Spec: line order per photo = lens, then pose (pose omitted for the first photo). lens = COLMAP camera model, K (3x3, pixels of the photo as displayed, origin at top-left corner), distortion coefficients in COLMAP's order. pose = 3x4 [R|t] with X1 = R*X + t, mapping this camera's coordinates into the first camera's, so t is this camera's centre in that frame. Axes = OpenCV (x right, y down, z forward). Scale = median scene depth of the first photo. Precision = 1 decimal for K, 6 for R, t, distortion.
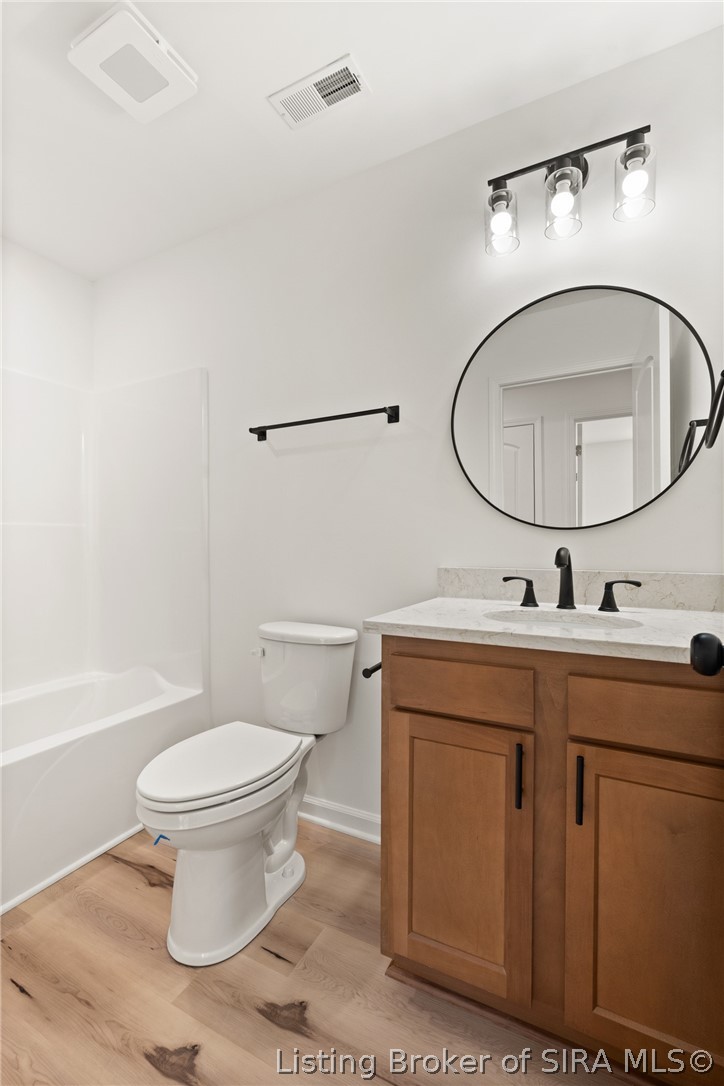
lens RADIAL K [[483.0, 0, 356.6], [0, 483.0, 540.4], [0, 0, 1]] dist [-0.004718, 0.000191]
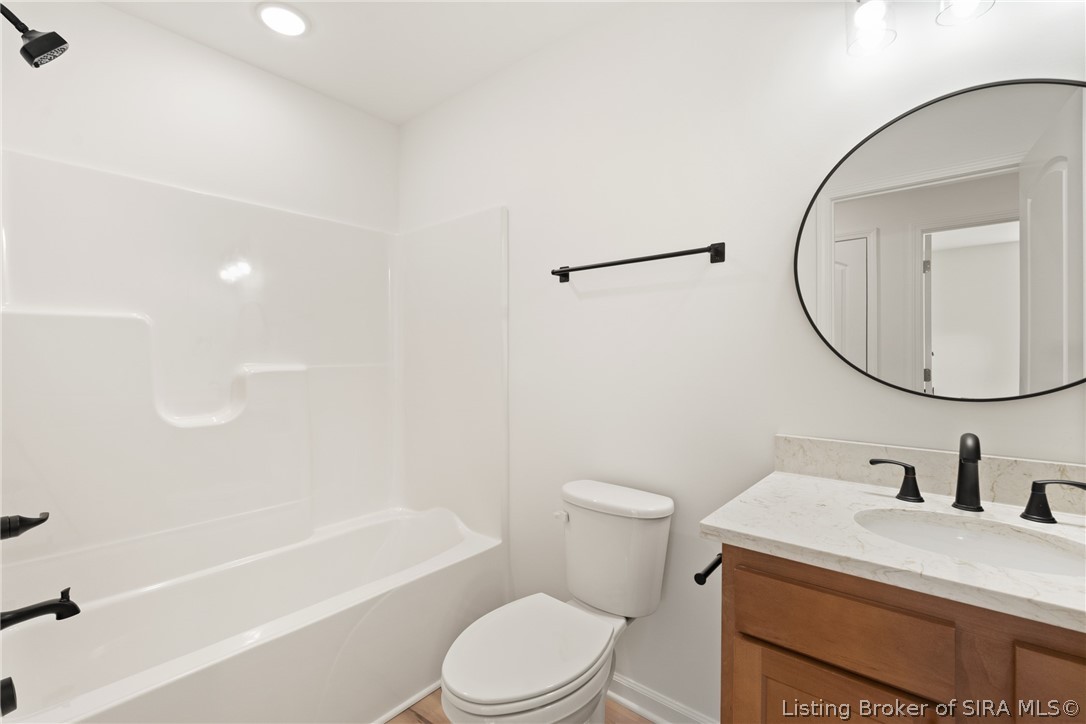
lens RADIAL K [[483.0, 0, 535.4], [0, 483.0, 353.3], [0, 0, 1]] dist [-0.004718, 0.000191]
pose [[0.976105, 0.004512, -0.217253, -0.059383], [-0.004658, 0.999989, -0.000162, -0.087685], [0.217250, 0.001170, 0.976115, 0.093673]]
